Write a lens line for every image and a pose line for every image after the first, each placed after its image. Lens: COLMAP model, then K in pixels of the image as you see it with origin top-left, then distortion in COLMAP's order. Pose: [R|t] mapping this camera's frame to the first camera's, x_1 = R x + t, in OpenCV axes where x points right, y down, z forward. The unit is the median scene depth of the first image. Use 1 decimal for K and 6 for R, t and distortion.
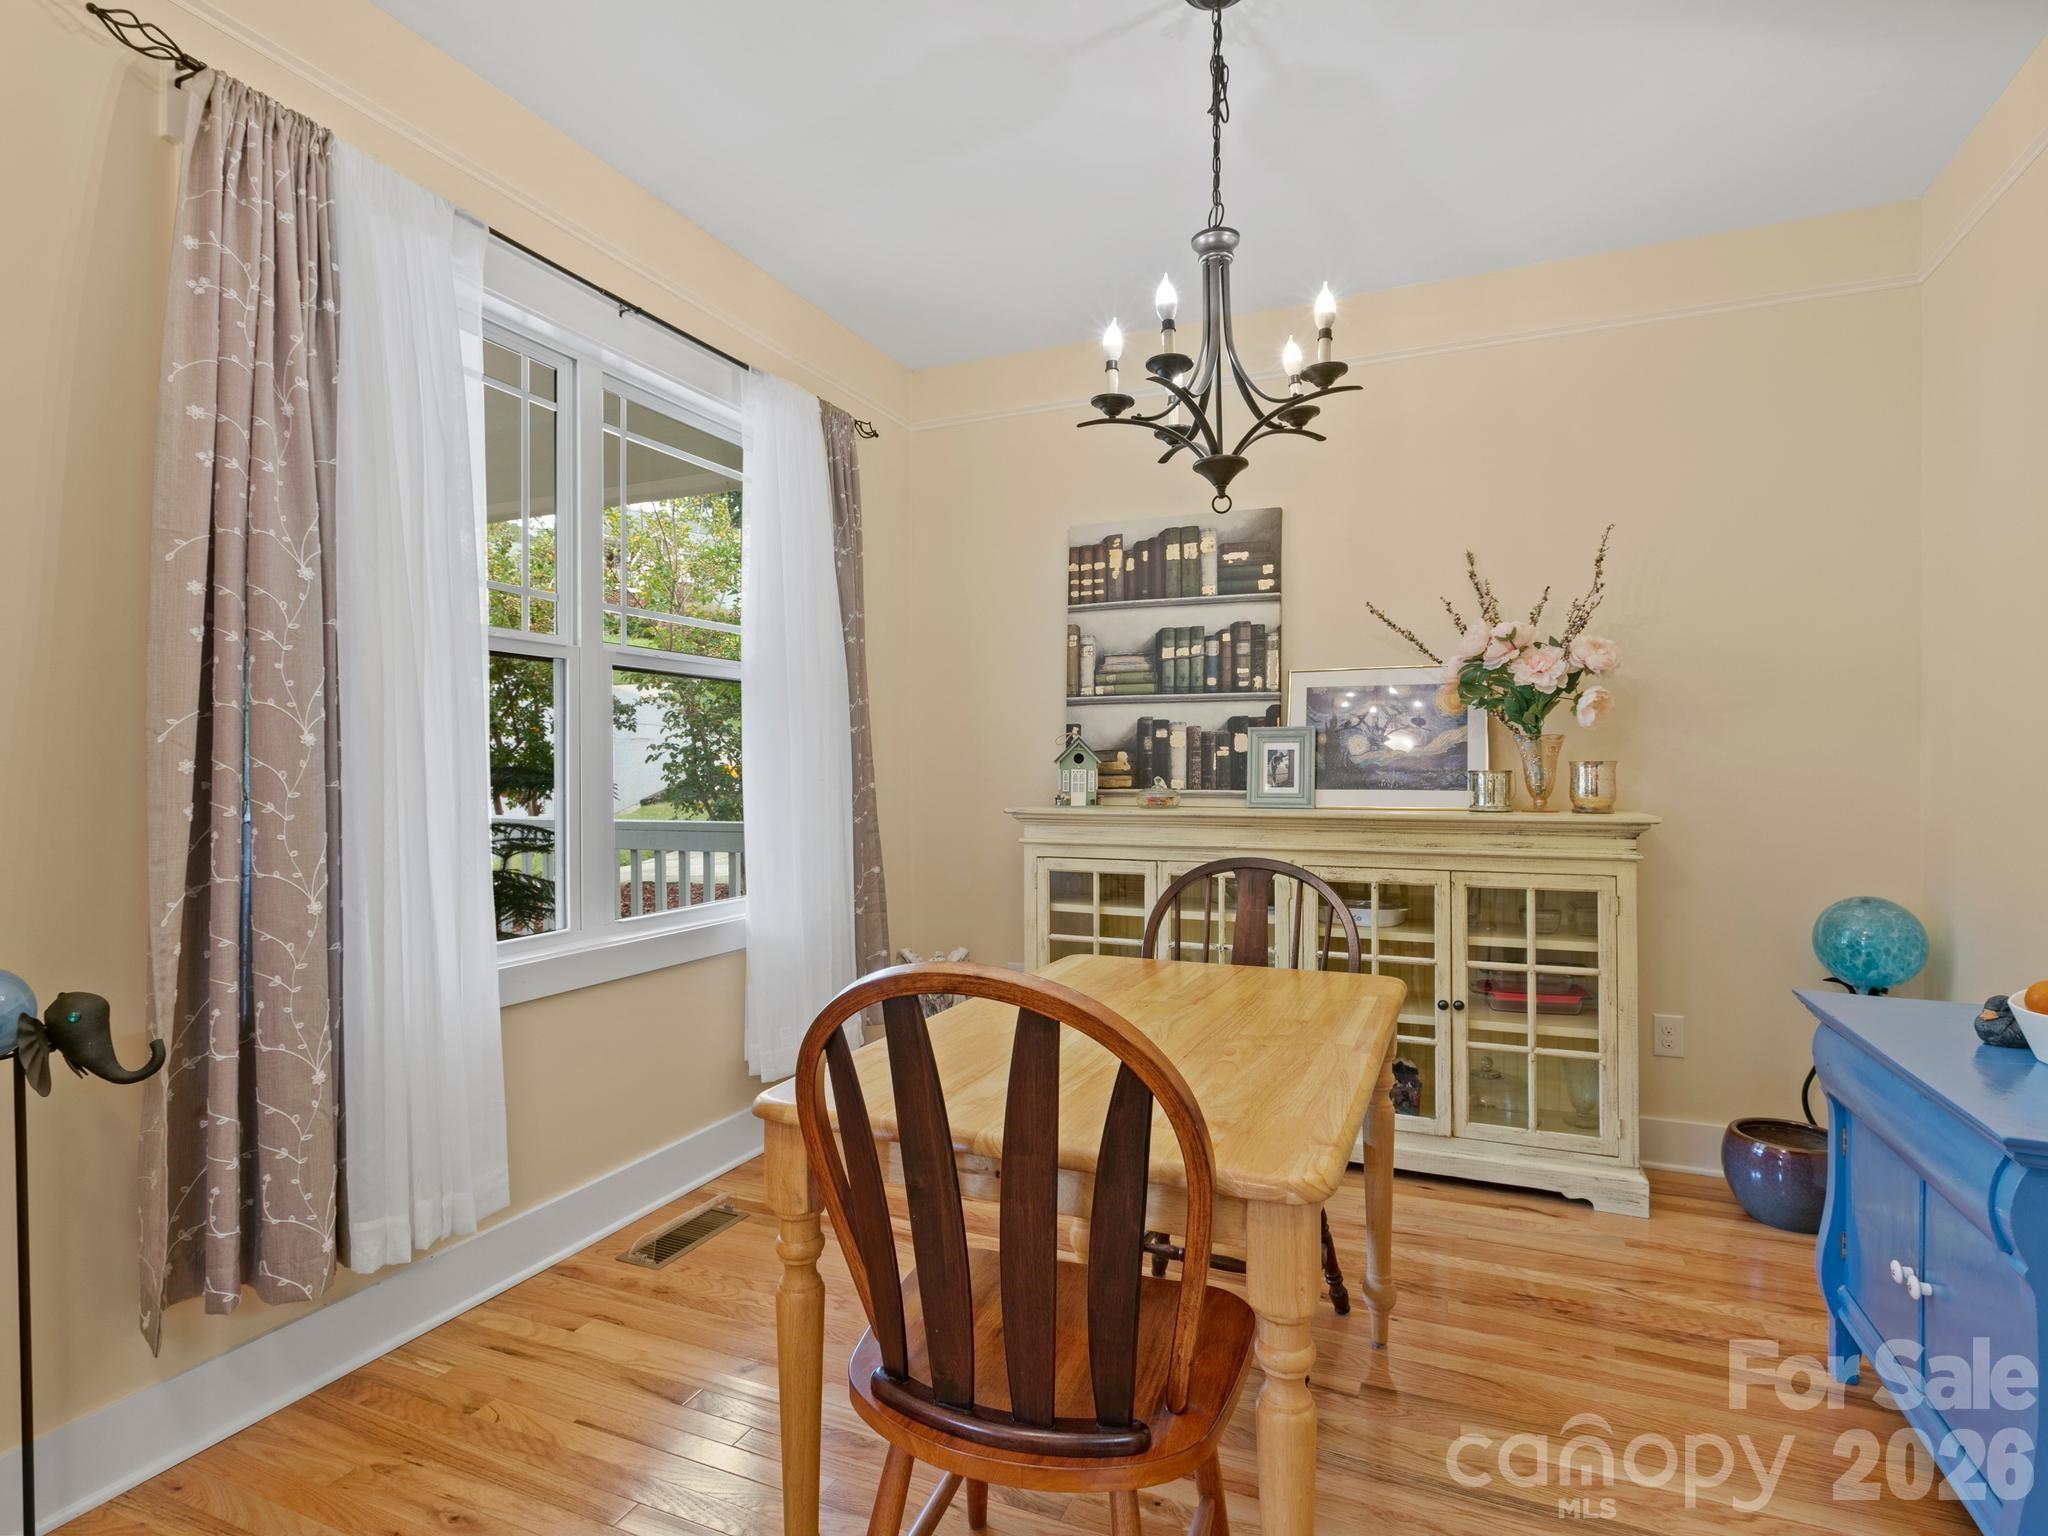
lens RADIAL K [[1040.3, 0, 1031.6], [0, 1040.3, 769.2], [0, 0, 1]] dist [-0.000812, 0.001430]
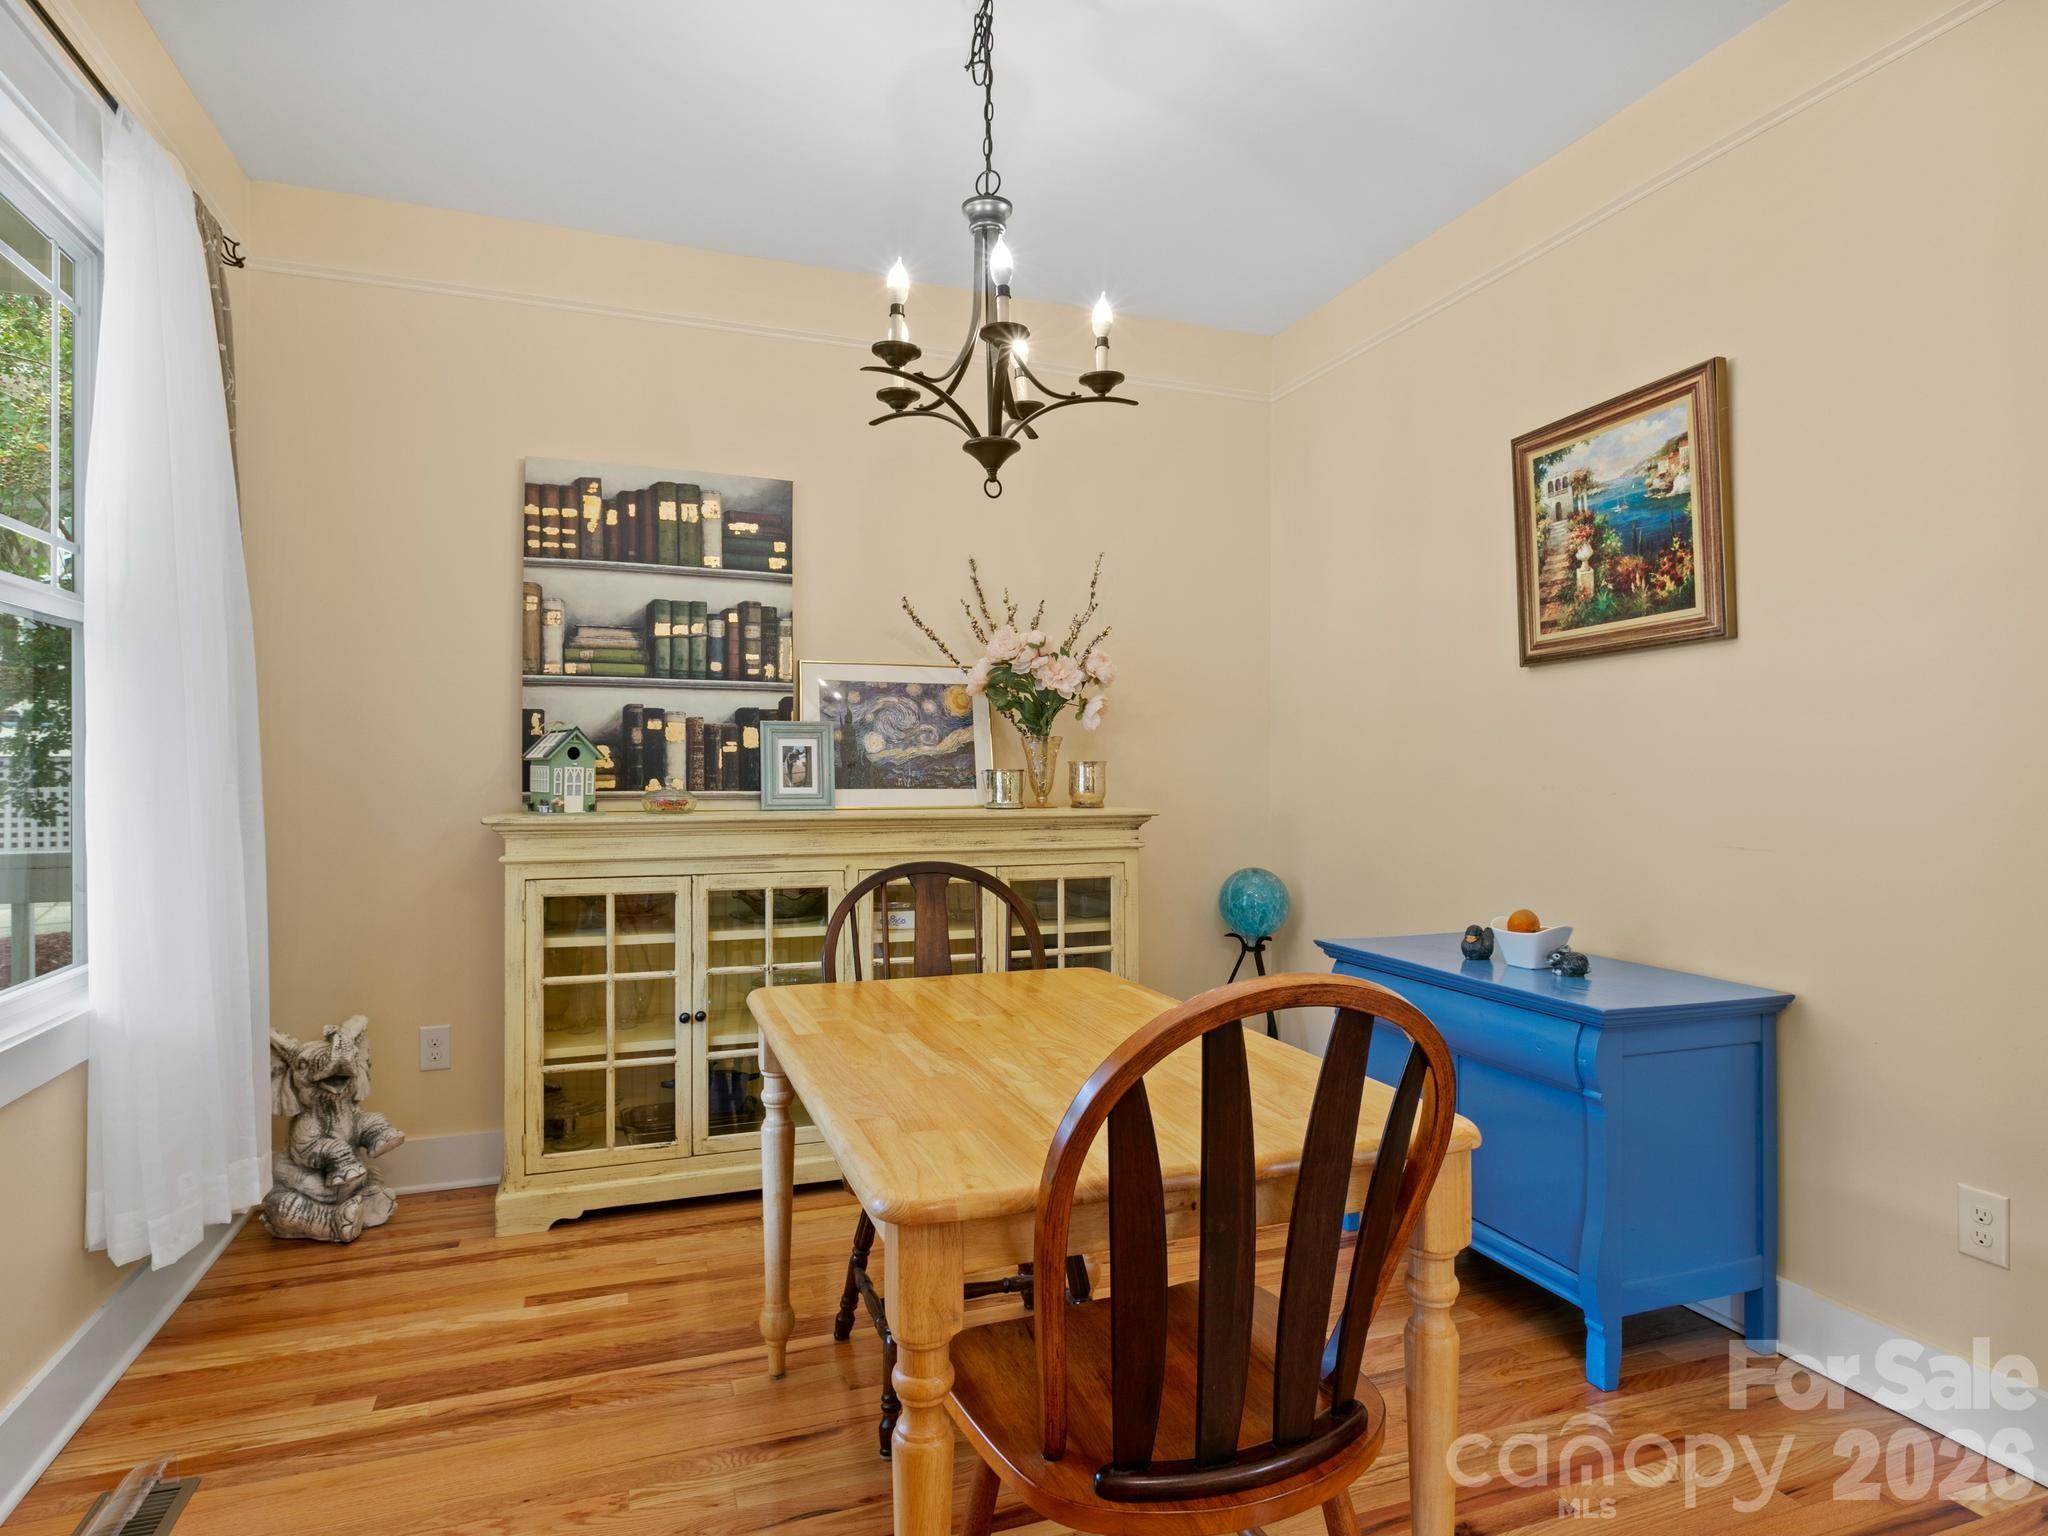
lens RADIAL K [[1139.6, 0, 1025.1], [0, 1139.6, 766.7], [0, 0, 1]] dist [-0.004640, 0.002996]
pose [[0.730536, 0.003676, 0.682864, -0.301106], [-0.003186, 0.999993, -0.001974, 0.000683], [-0.682866, -0.000734, 0.730543, 0.130306]]
